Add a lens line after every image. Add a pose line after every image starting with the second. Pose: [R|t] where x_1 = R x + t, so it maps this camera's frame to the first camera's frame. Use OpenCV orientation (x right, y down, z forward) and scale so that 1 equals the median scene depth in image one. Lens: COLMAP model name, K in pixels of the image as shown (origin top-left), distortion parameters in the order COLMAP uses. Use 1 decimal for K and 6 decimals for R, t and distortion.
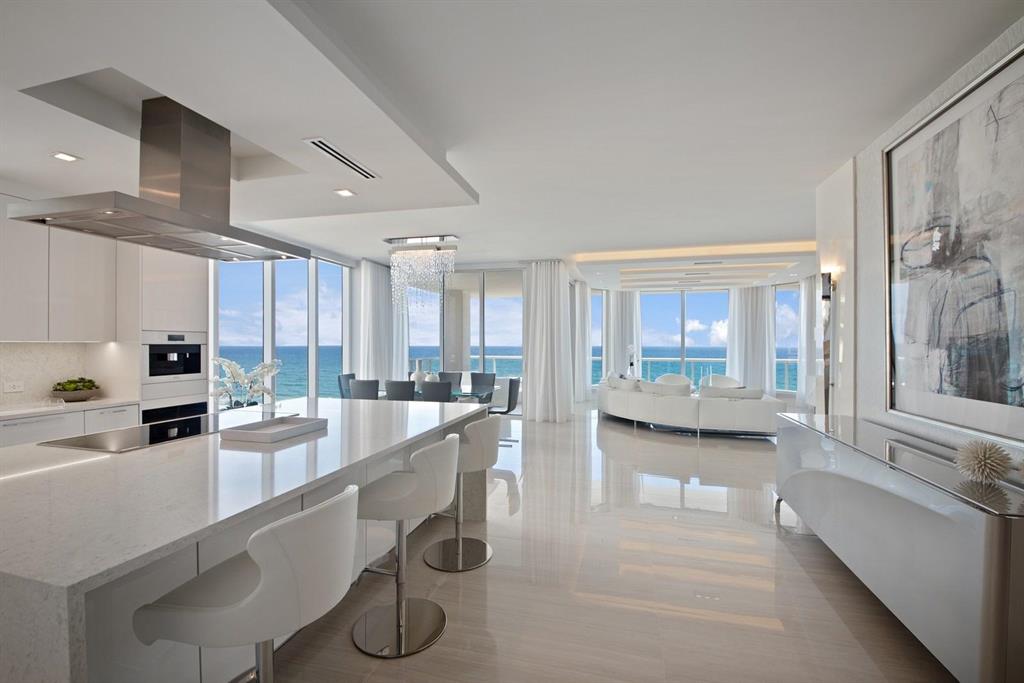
lens RADIAL K [[443.2, 0, 513.0], [0, 443.2, 342.8], [0, 0, 1]] dist [0.024480, 0.000210]
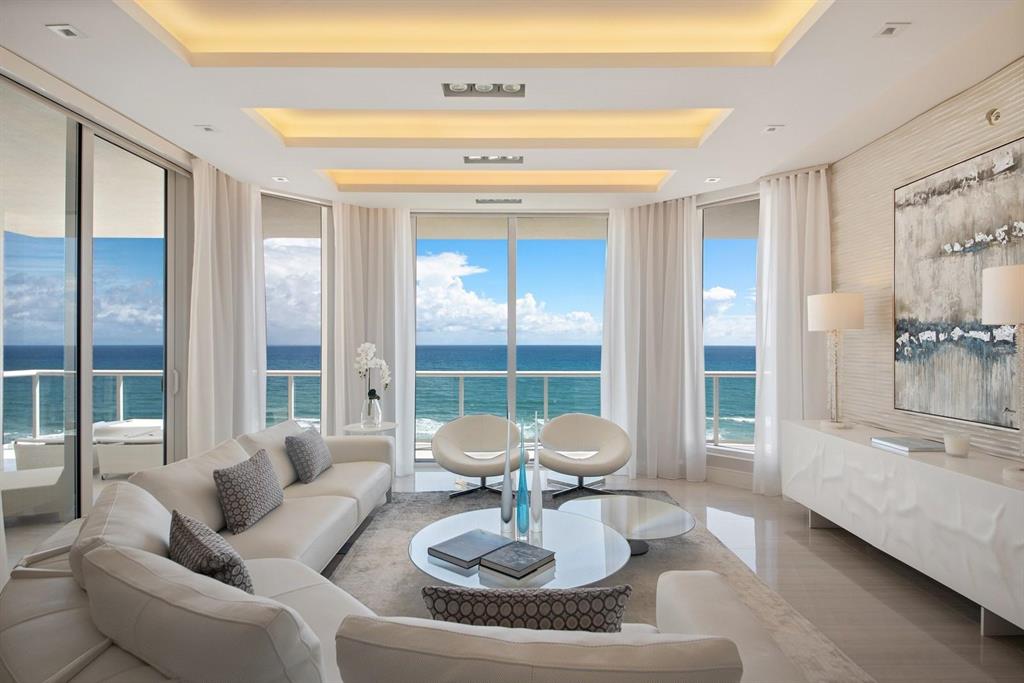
lens RADIAL K [[531.3, 0, 515.1], [0, 531.3, 340.6], [0, 0, 1]] dist [0.001839, -0.004091]
pose [[0.971641, -0.000530, 0.236458, 0.279137], [-0.000624, 0.999988, 0.004806, 0.002373], [-0.236458, -0.004817, 0.971630, 0.528699]]
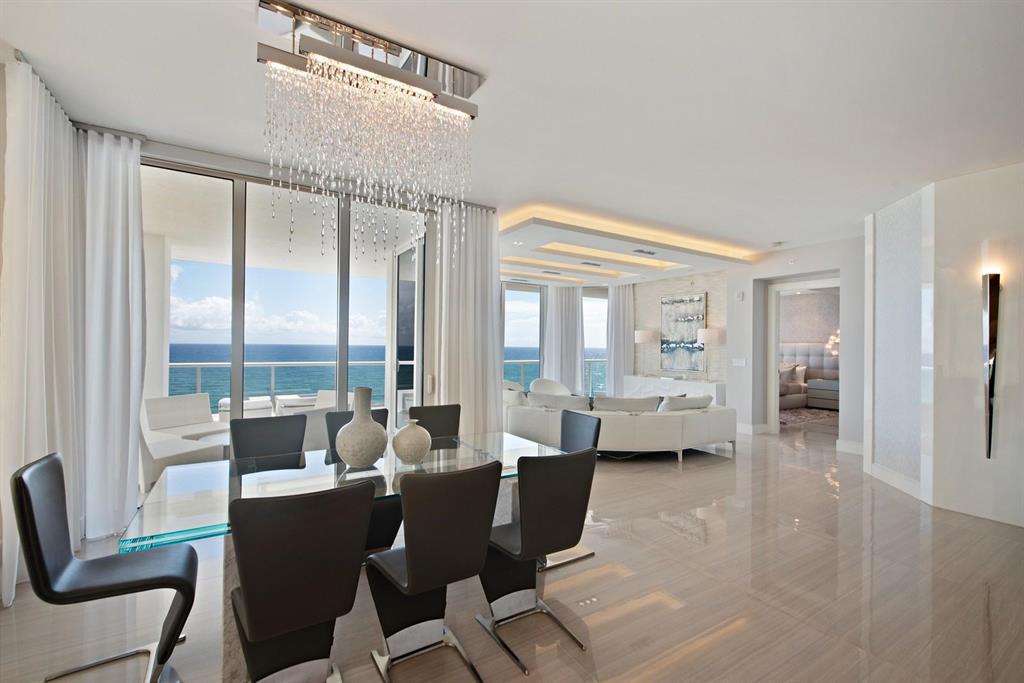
lens RADIAL K [[443.2, 0, 508.4], [0, 443.2, 344.1], [0, 0, 1]] dist [0.024480, 0.000210]
pose [[0.691082, 0.006391, 0.722748, -0.255009], [-0.014596, 0.999880, 0.005115, -0.001229], [-0.722629, -0.014084, 0.691092, 0.411961]]
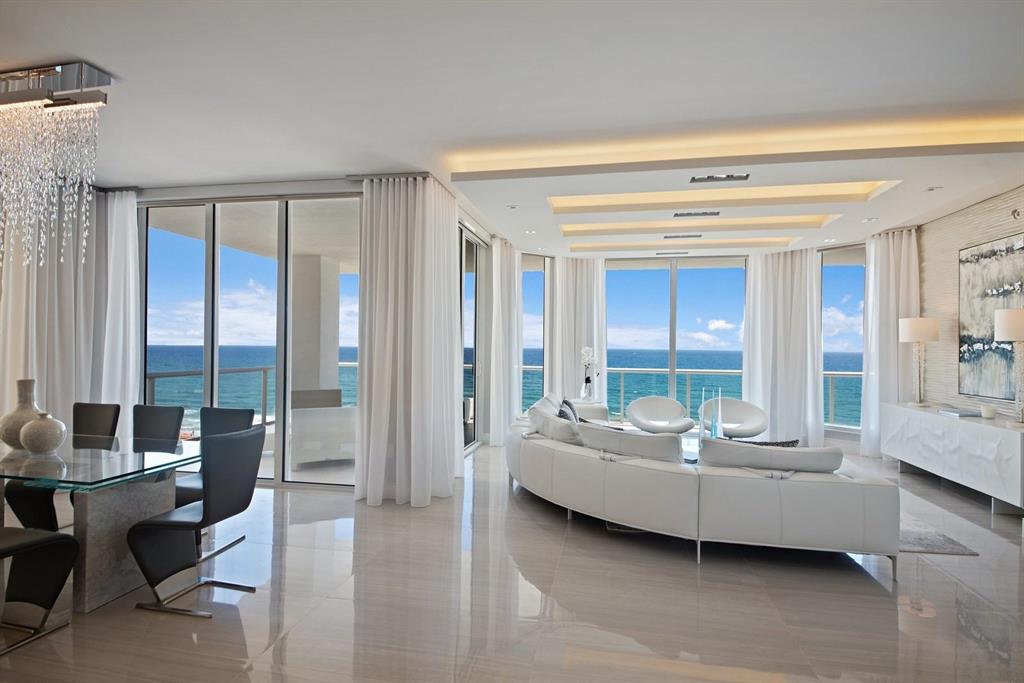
lens RADIAL K [[531.3, 0, 507.4], [0, 531.3, 343.4], [0, 0, 1]] dist [0.001839, -0.004091]
pose [[0.998532, 0.006255, 0.053800, 0.122659], [-0.006254, 0.999980, -0.000196, 0.001007], [-0.053800, -0.000141, 0.998552, 0.301696]]
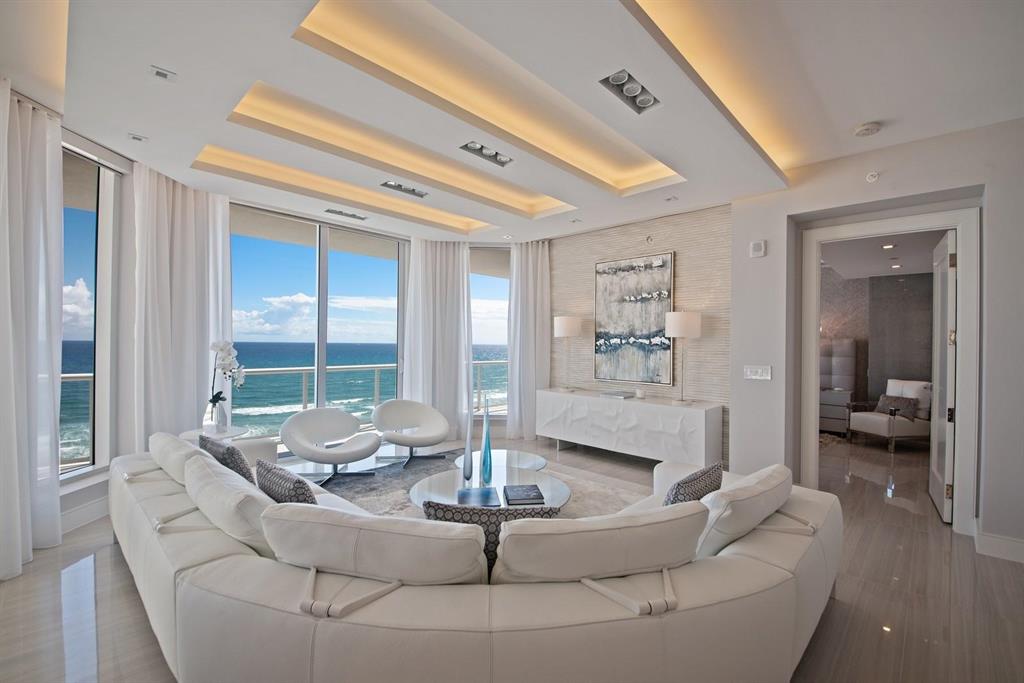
lens RADIAL K [[443.2, 0, 503.3], [0, 443.2, 341.5], [0, 0, 1]] dist [0.024480, 0.000210]
pose [[0.496026, 0.011466, 0.868232, 0.068343], [-0.019840, 0.999801, -0.001869, 0.005225], [-0.868081, -0.016298, 0.496154, 0.633626]]
